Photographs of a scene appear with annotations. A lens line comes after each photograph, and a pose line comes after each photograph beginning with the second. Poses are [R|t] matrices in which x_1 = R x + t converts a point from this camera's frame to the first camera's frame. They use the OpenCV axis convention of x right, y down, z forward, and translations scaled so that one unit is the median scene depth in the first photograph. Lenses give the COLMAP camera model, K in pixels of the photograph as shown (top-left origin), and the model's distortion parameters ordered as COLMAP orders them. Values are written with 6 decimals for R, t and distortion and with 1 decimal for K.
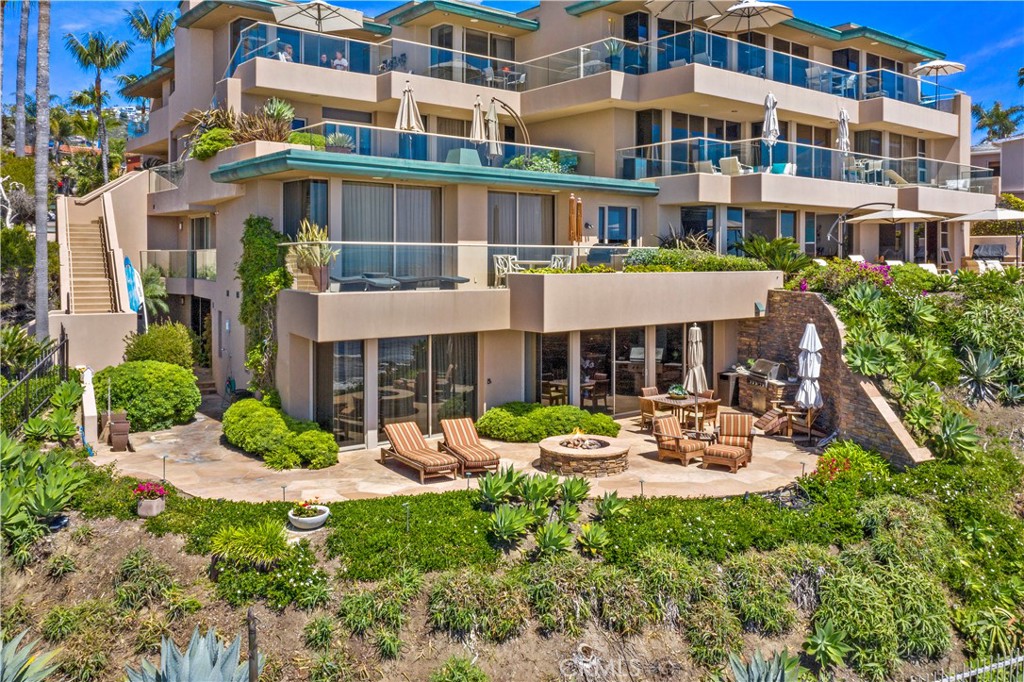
lens RADIAL K [[846.7, 0, 516.1], [0, 846.7, 269.7], [0, 0, 1]] dist [-0.005879, 0.002591]
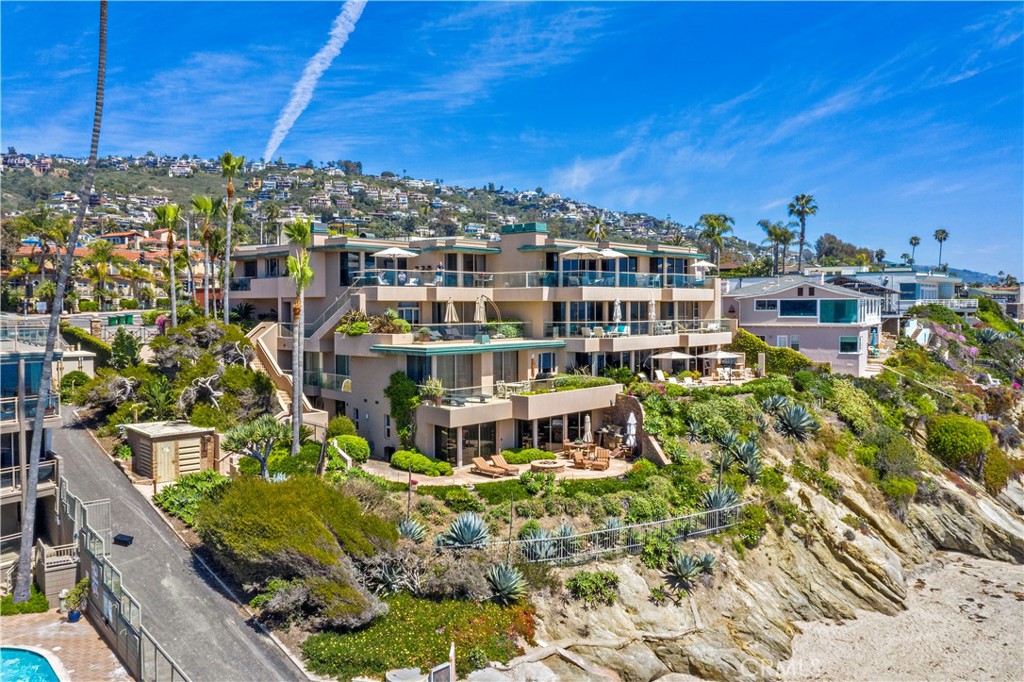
lens RADIAL K [[845.8, 0, 512.0], [0, 845.8, 341.0], [0, 0, 1]] dist [0.000813, 0.005687]
pose [[0.987231, -0.012966, 0.158768, -0.395463], [0.007504, 0.999361, 0.034952, -0.238215], [-0.159119, -0.033315, 0.986697, -1.402234]]
